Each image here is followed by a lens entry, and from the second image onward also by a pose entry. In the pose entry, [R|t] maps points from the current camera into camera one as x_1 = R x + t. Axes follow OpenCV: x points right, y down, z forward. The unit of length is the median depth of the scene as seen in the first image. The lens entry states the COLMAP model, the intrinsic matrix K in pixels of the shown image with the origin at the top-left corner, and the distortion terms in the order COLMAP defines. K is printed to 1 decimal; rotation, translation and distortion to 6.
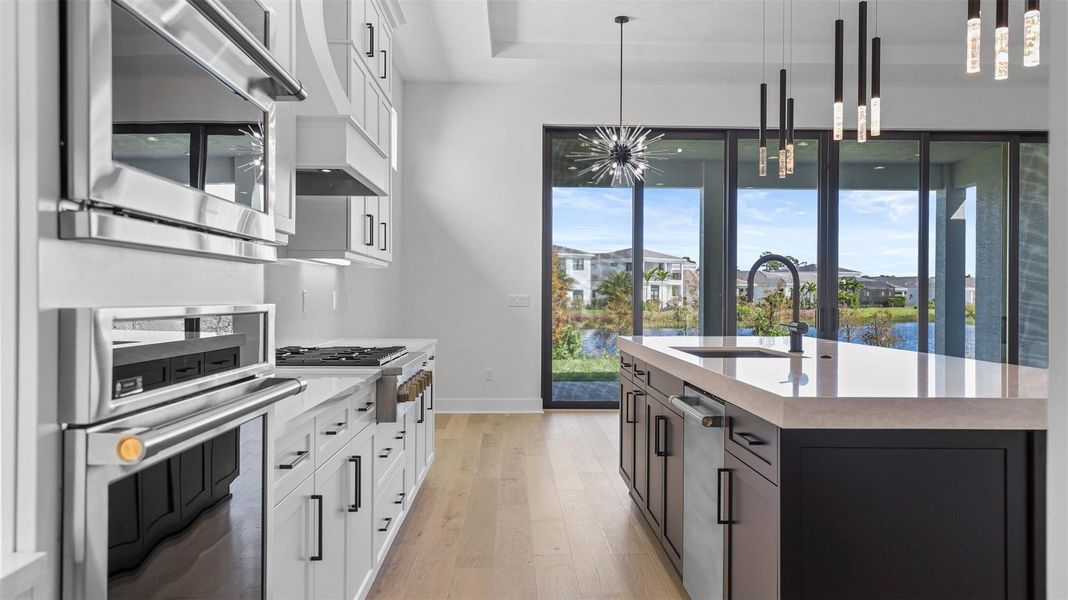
lens RADIAL K [[834.8, 0, 534.0], [0, 834.8, 300.0], [0, 0, 1]] dist [0.009430, -0.001097]
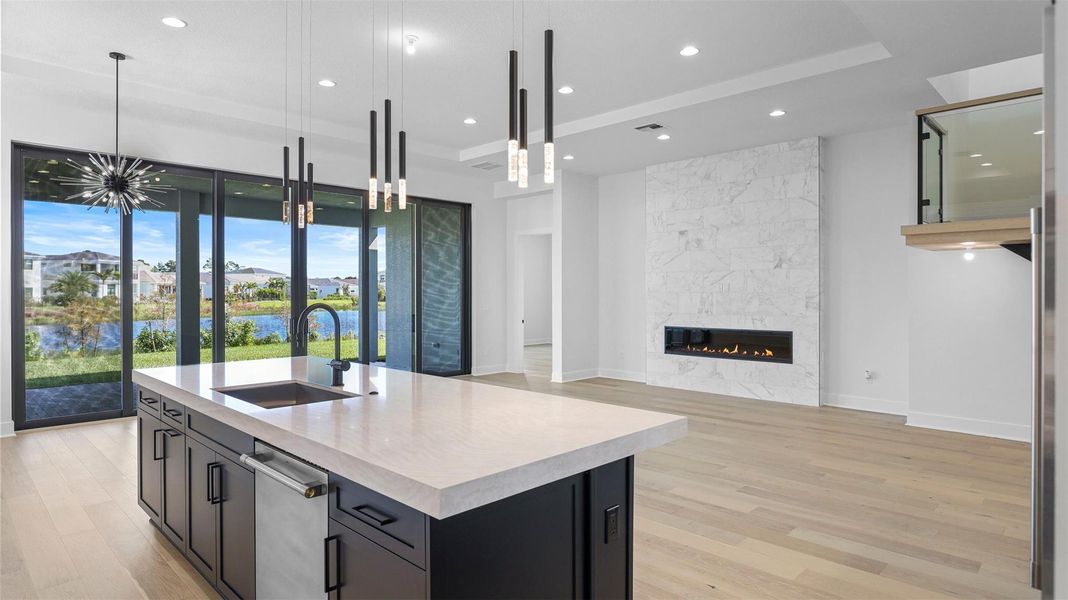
lens RADIAL K [[588.2, 0, 537.9], [0, 588.2, 293.8], [0, 0, 1]] dist [-0.029677, 0.002260]
pose [[0.709822, -0.008772, 0.704326, -0.032286], [0.008345, 0.999957, 0.004044, -0.033824], [-0.704332, 0.003007, 0.709865, 0.110172]]
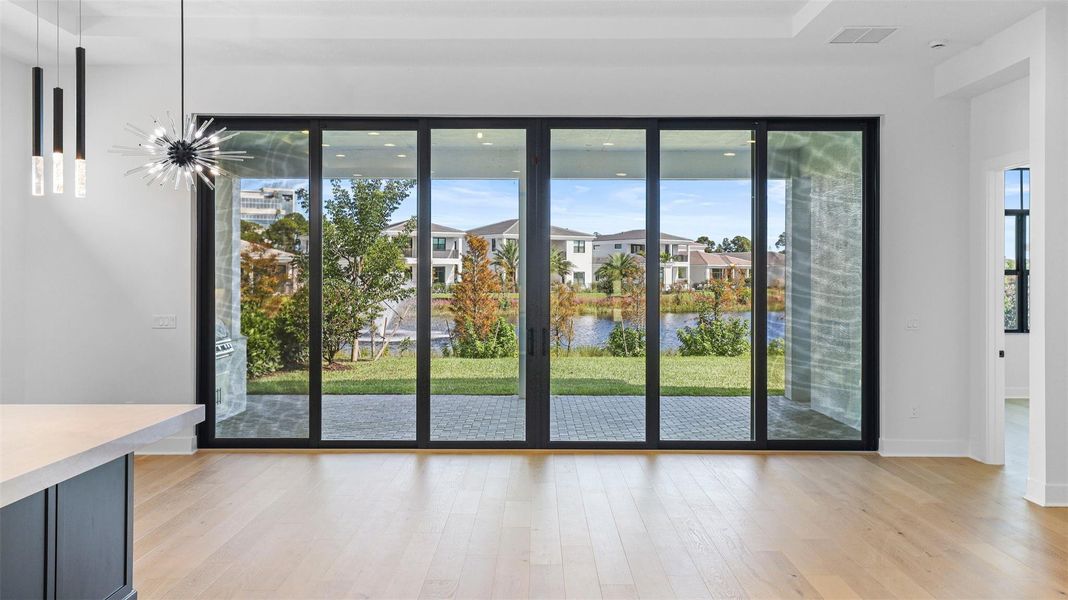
lens RADIAL K [[847.9, 0, 533.5], [0, 847.9, 275.2], [0, 0, 1]] dist [0.040610, -0.000236]
pose [[0.999600, -0.004586, -0.027909, 0.461300], [0.004402, 0.999968, -0.006636, -0.046637], [0.027938, 0.006510, 0.999588, 0.169232]]
